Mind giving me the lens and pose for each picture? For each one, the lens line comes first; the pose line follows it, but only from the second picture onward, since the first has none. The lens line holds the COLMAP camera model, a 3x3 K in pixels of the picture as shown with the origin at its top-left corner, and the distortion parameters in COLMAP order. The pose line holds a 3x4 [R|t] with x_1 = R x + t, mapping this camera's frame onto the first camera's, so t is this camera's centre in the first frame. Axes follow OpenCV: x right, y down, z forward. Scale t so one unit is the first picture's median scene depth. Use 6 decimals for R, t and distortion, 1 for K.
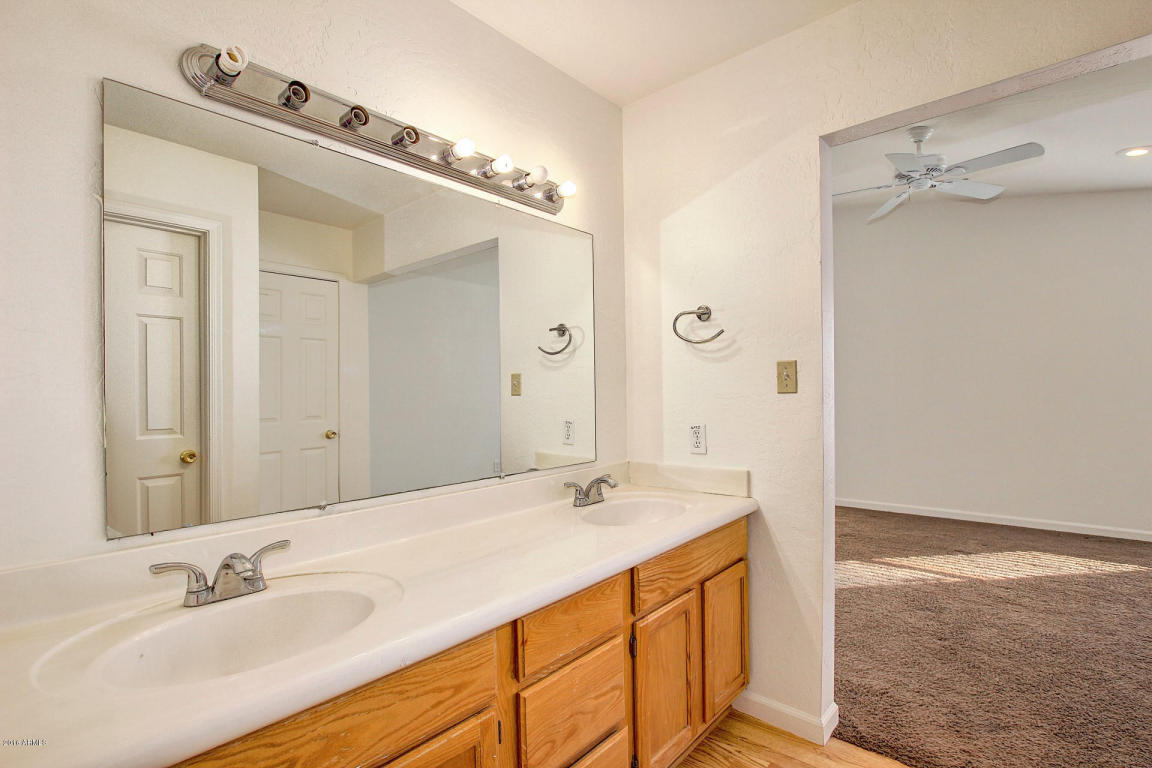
lens RADIAL K [[532.3, 0, 598.0], [0, 532.3, 402.2], [0, 0, 1]] dist [-0.022320, 0.000085]
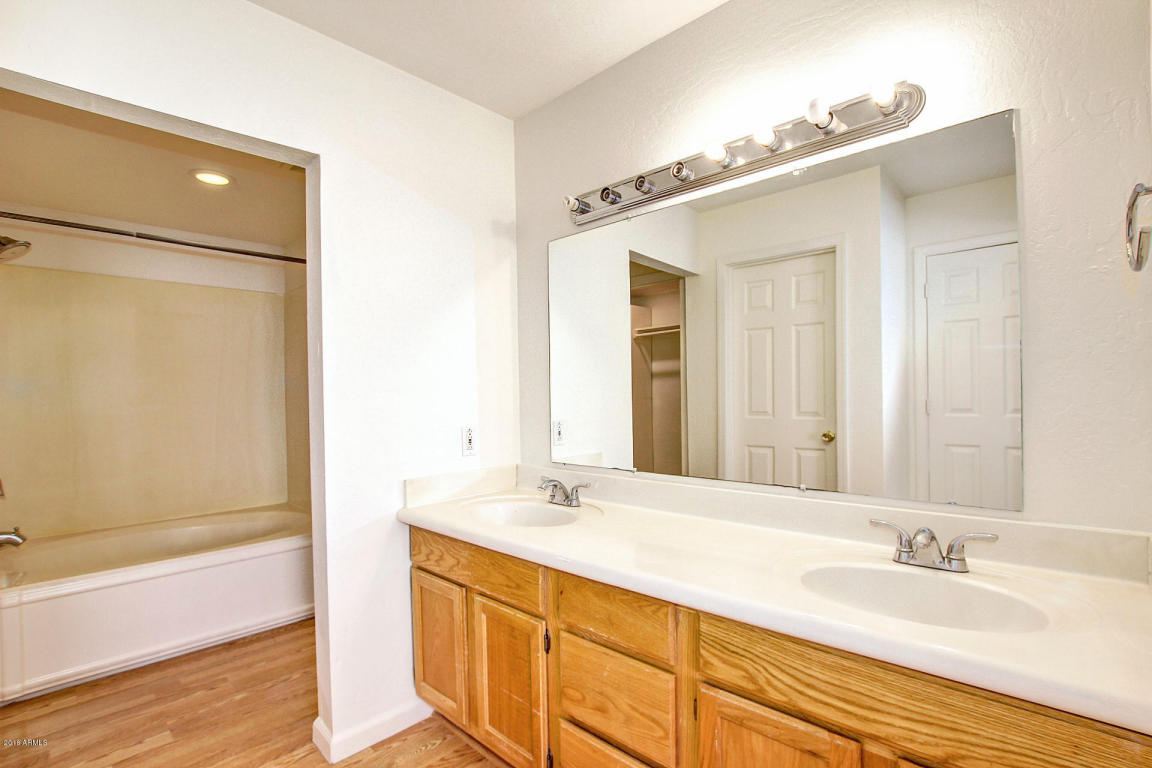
lens RADIAL K [[537.0, 0, 574.1], [0, 537.0, 393.9], [0, 0, 1]] dist [-0.036606, 0.006240]
pose [[-0.030813, 0.027217, -0.999155, 0.695382], [-0.009112, 0.999580, 0.027509, -0.033413], [0.999484, 0.009952, -0.030552, 0.662308]]
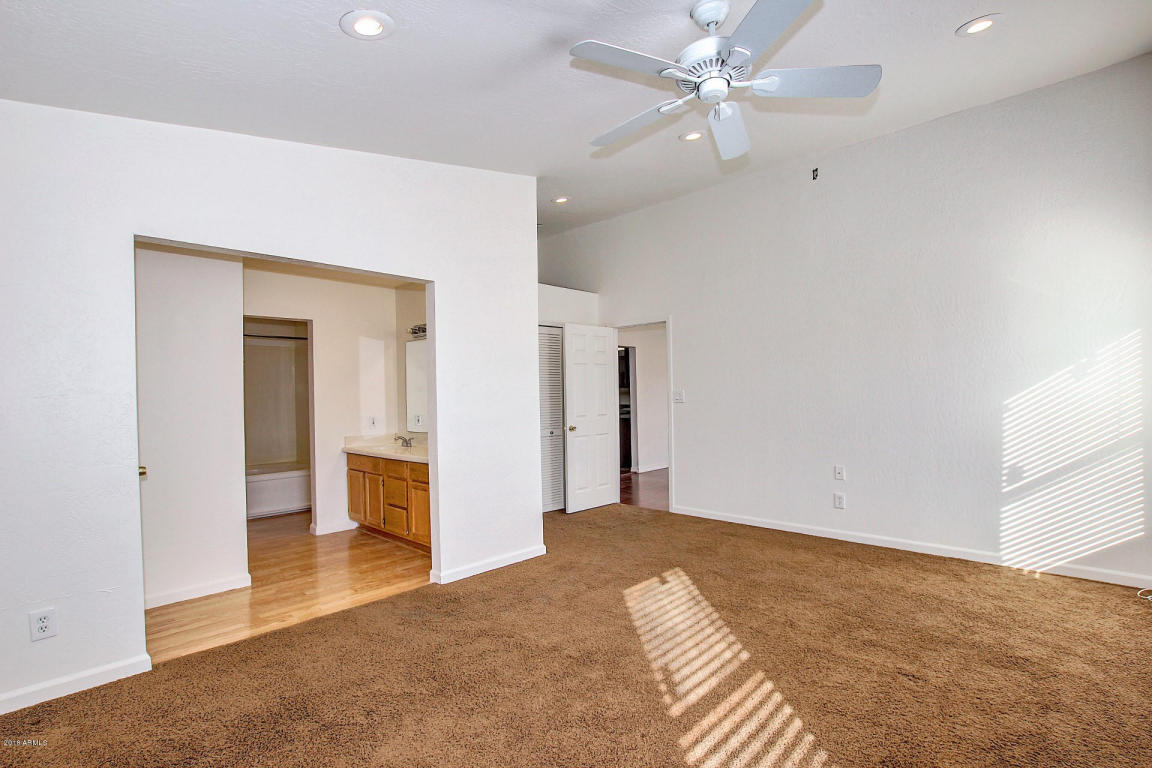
lens RADIAL K [[537.0, 0, 574.1], [0, 537.0, 393.9], [0, 0, 1]] dist [-0.036606, 0.006240]
pose [[-0.030253, 0.014253, -0.999441, 2.077777], [-0.005146, 0.999883, 0.014415, -0.087190], [0.999529, 0.005579, -0.030176, 1.401177]]
